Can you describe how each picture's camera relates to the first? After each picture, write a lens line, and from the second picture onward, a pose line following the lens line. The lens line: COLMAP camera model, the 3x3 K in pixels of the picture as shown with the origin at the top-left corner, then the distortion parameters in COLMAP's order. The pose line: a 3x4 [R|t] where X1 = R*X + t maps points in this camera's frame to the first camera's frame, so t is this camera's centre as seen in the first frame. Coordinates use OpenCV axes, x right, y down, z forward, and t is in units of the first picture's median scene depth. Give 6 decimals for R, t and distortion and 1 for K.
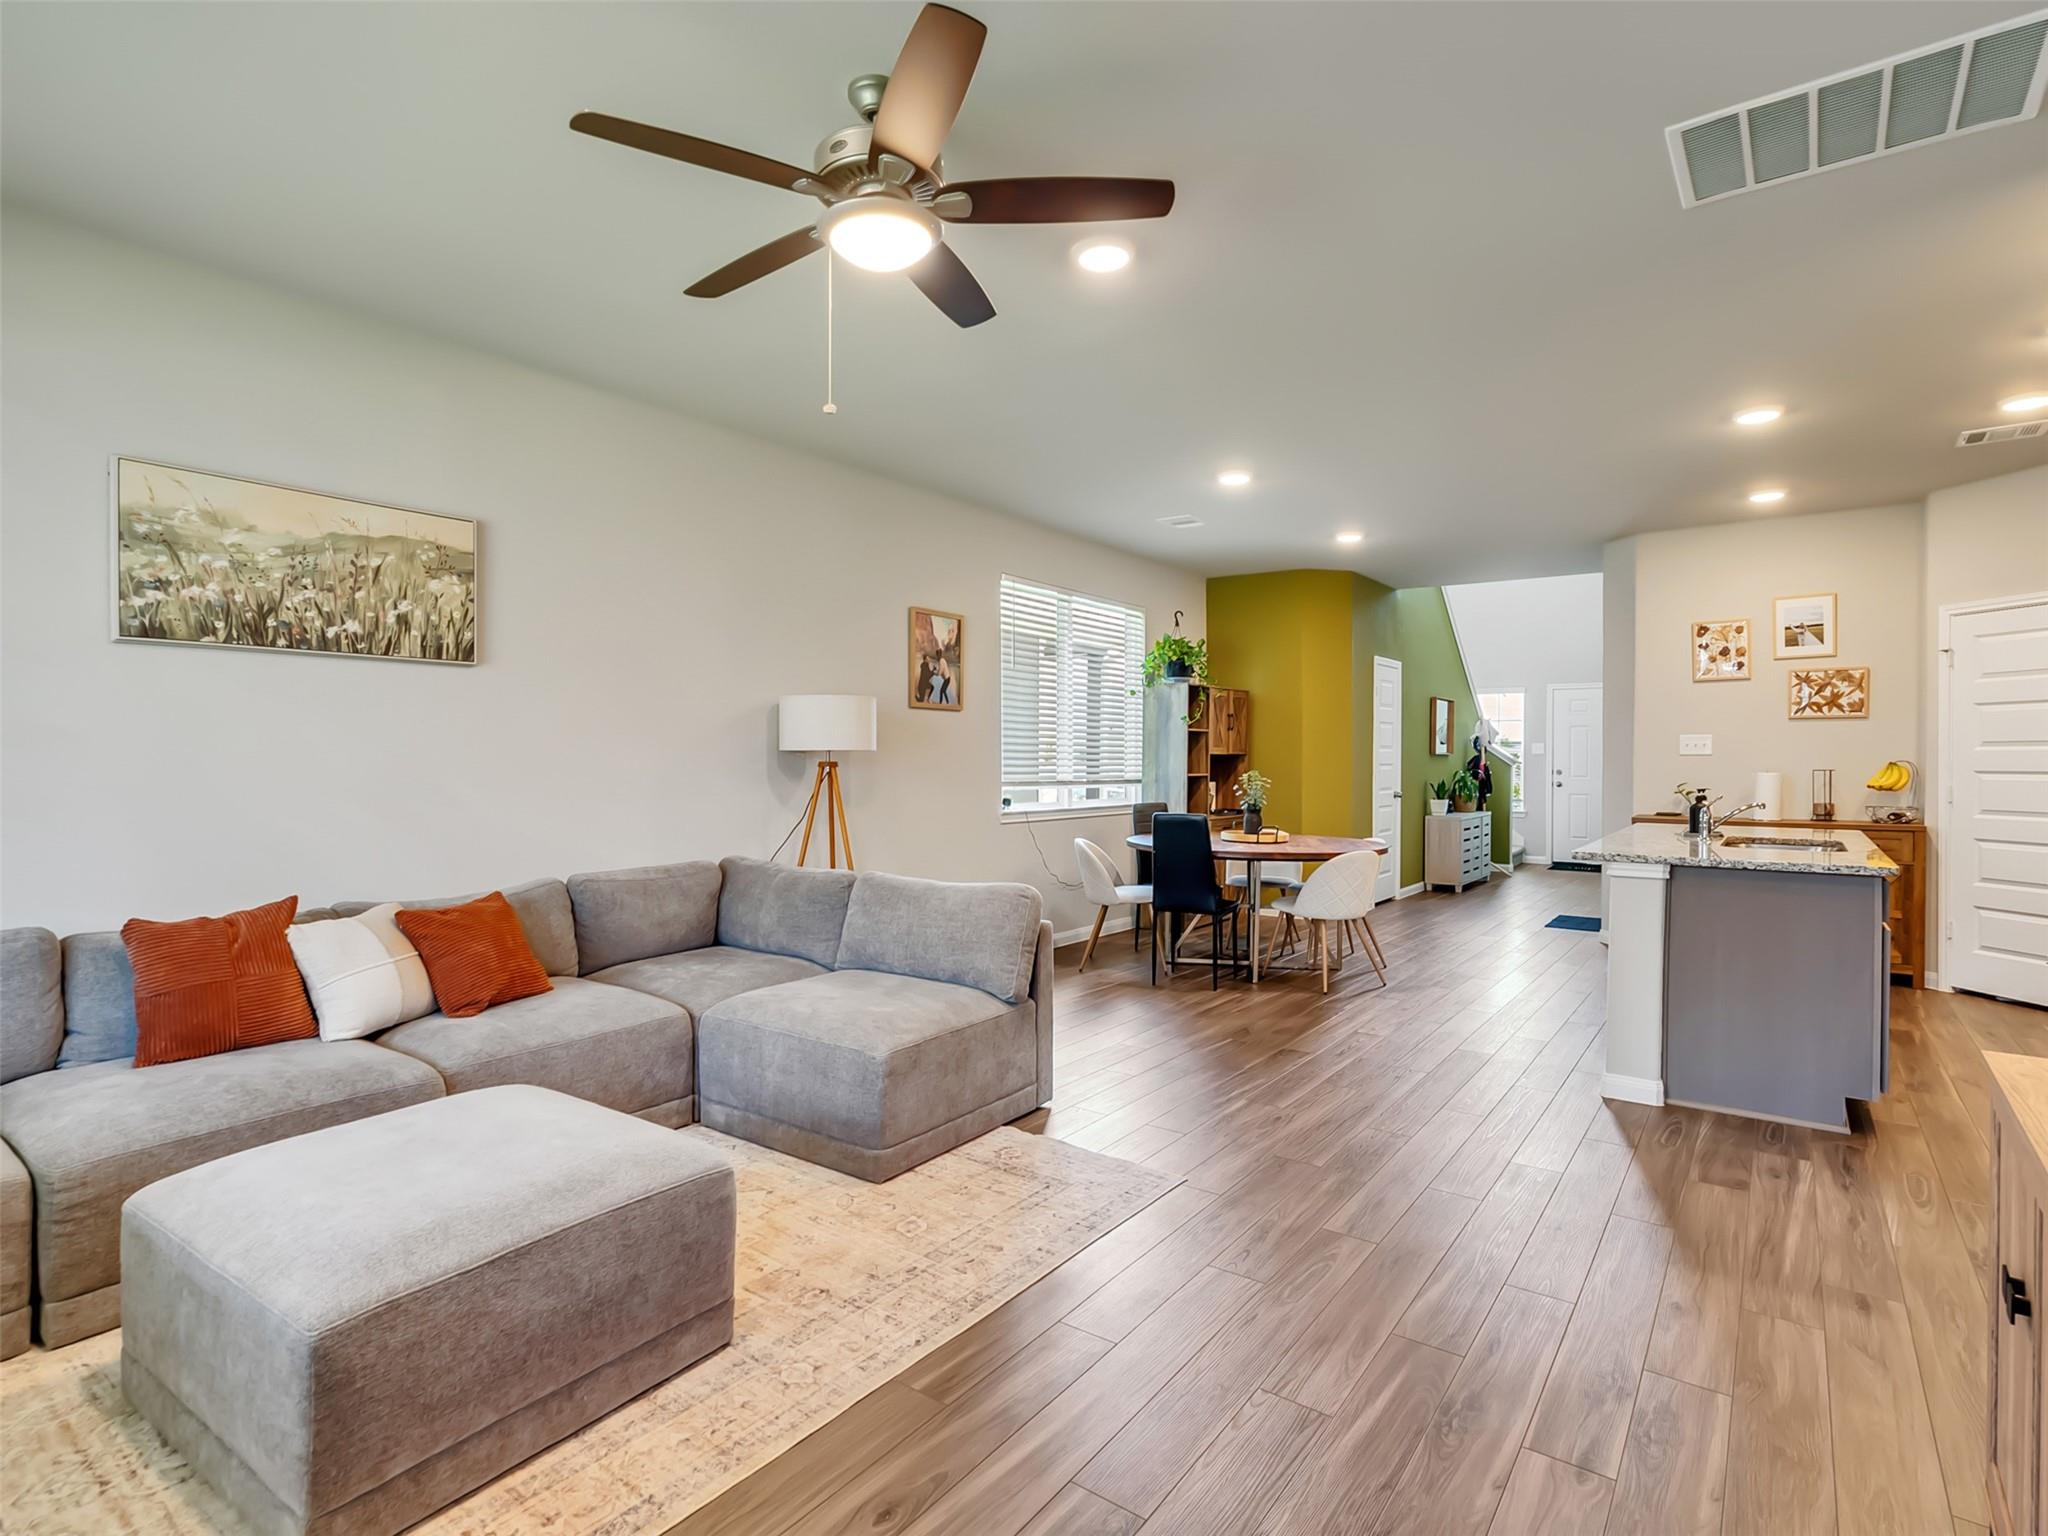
lens RADIAL K [[1050.5, 0, 1004.3], [0, 1050.5, 765.6], [0, 0, 1]] dist [-0.009768, 0.007873]
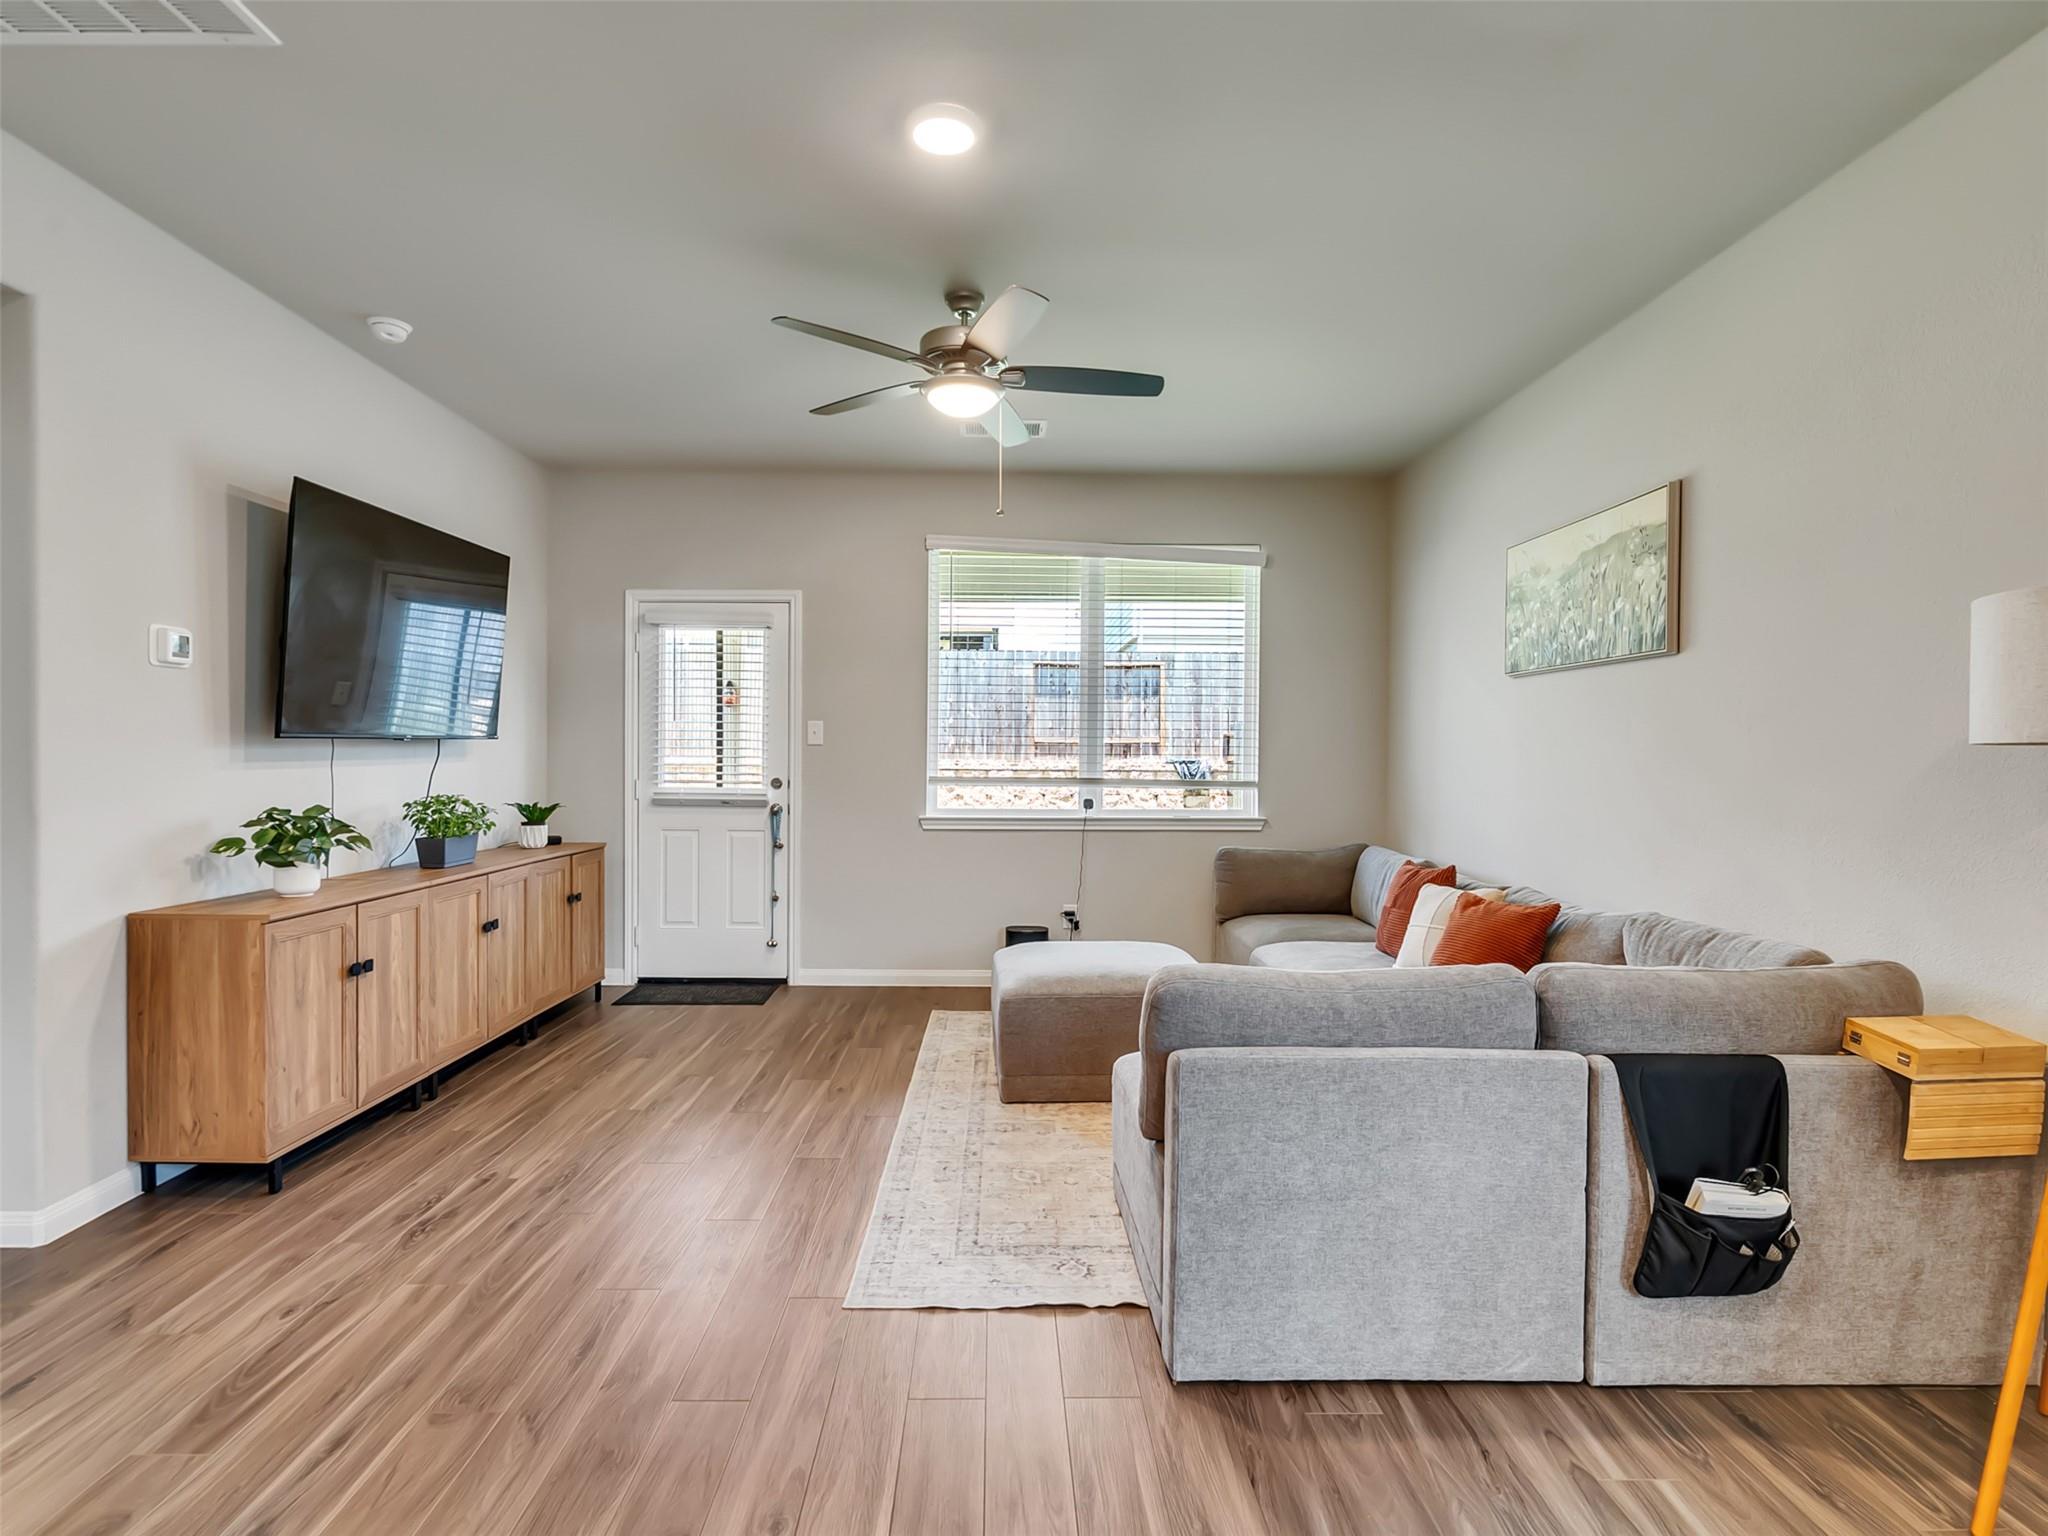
lens RADIAL K [[1050.5, 0, 1003.1], [0, 1050.5, 763.4], [0, 0, 1]] dist [-0.009768, 0.007873]
pose [[-0.796358, -0.002644, -0.604819, 0.269214], [-0.014369, 0.999791, 0.014549, -0.006168], [0.604654, 0.020277, -0.796230, 0.827093]]
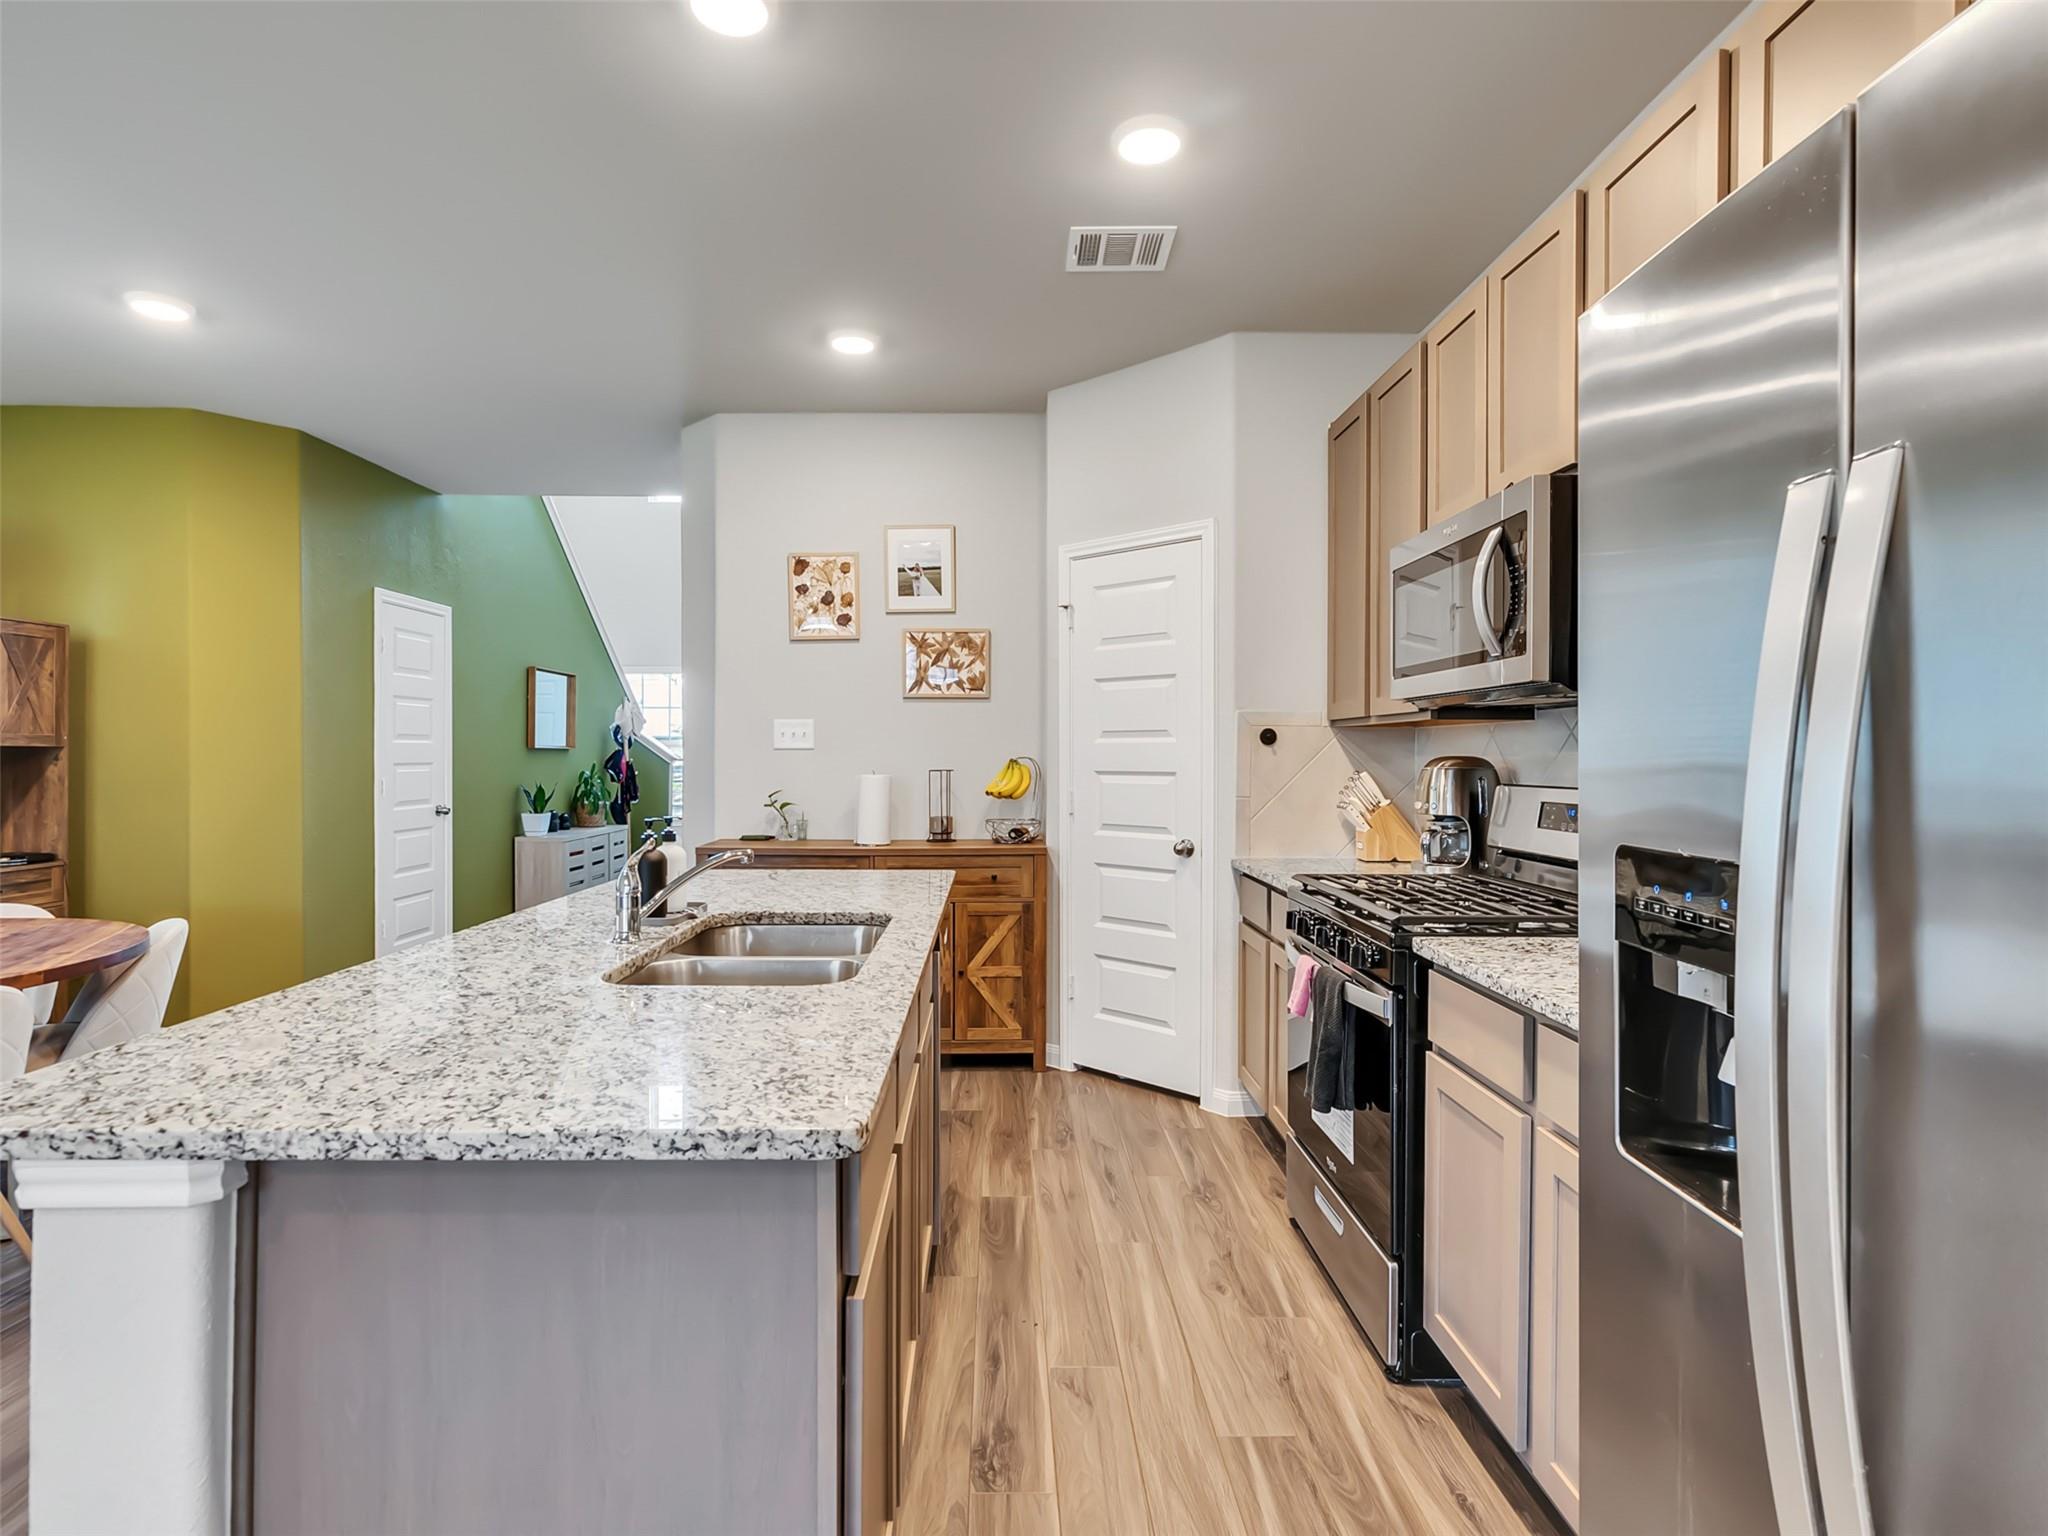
lens RADIAL K [[1050.5, 0, 1009.0], [0, 1050.5, 764.7], [0, 0, 1]] dist [-0.009768, 0.007873]
pose [[0.794935, -0.006826, 0.606656, 0.382712], [0.004687, 0.999976, 0.005111, -0.003070], [-0.606676, -0.001220, 0.794948, 0.400086]]
